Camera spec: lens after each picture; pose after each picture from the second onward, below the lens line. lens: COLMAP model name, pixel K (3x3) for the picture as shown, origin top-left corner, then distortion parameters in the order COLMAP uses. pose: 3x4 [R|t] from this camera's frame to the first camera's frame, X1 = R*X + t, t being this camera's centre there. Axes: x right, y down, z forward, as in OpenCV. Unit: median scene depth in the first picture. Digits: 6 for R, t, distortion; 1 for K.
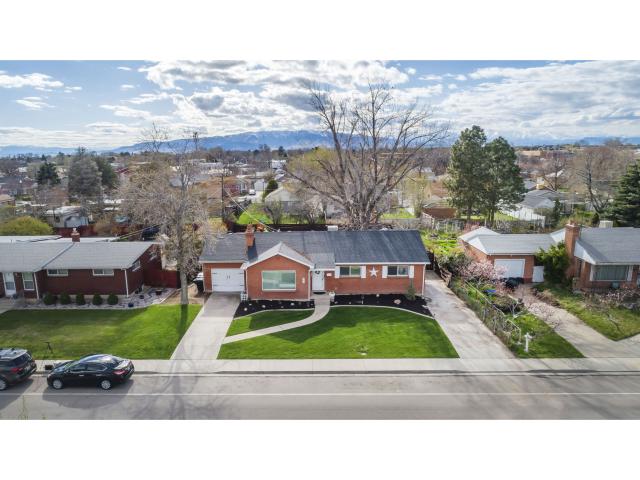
lens RADIAL K [[446.1, 0, 296.0], [0, 446.1, 237.2], [0, 0, 1]] dist [-0.019305, 0.001155]
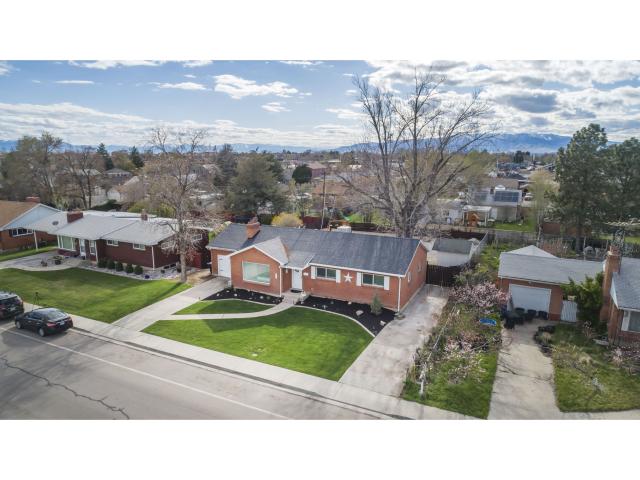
lens RADIAL K [[430.0, 0, 320.0], [0, 430.0, 240.0], [0, 0, 1]] dist [-0.010598, 0.002617]
pose [[0.912598, 0.104088, -0.395385, 0.468103], [-0.099972, 0.994505, 0.031063, -0.023249], [0.396446, 0.011180, 0.917990, 0.141887]]
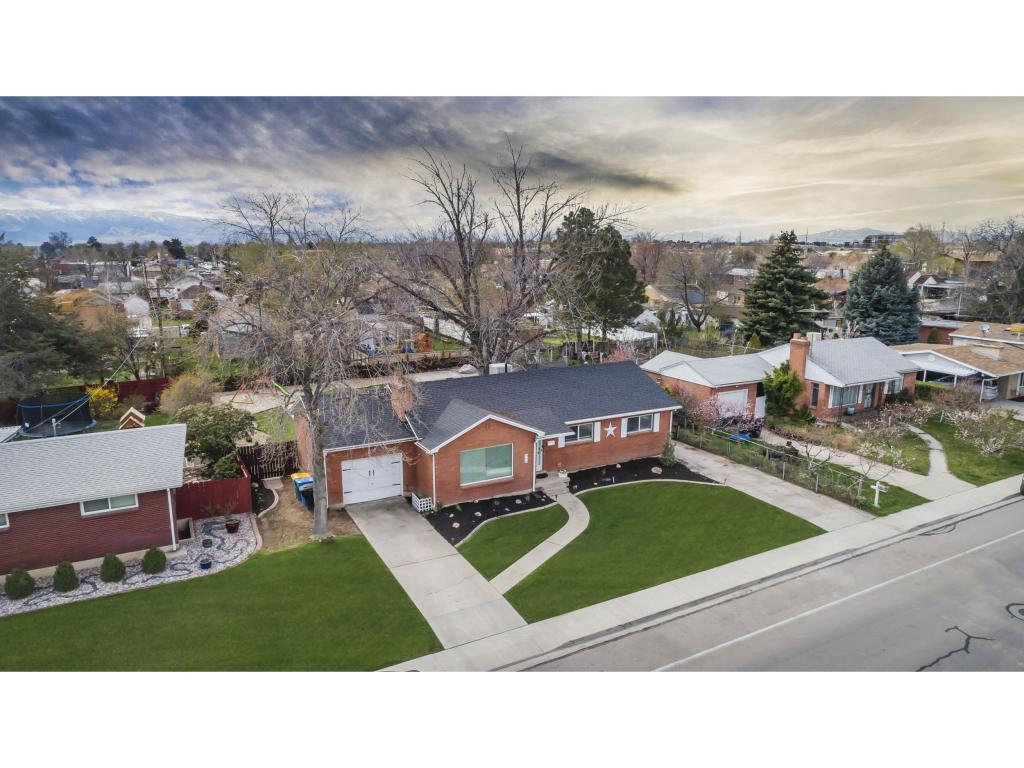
lens RADIAL K [[688.0, 0, 512.0], [0, 688.0, 384.0], [0, 0, 1]] dist [-0.010598, 0.002617]
pose [[0.862267, -0.085872, 0.499122, -0.426787], [0.084274, 0.996109, 0.025788, -0.023908], [-0.499394, 0.019827, 0.866148, 0.220240]]
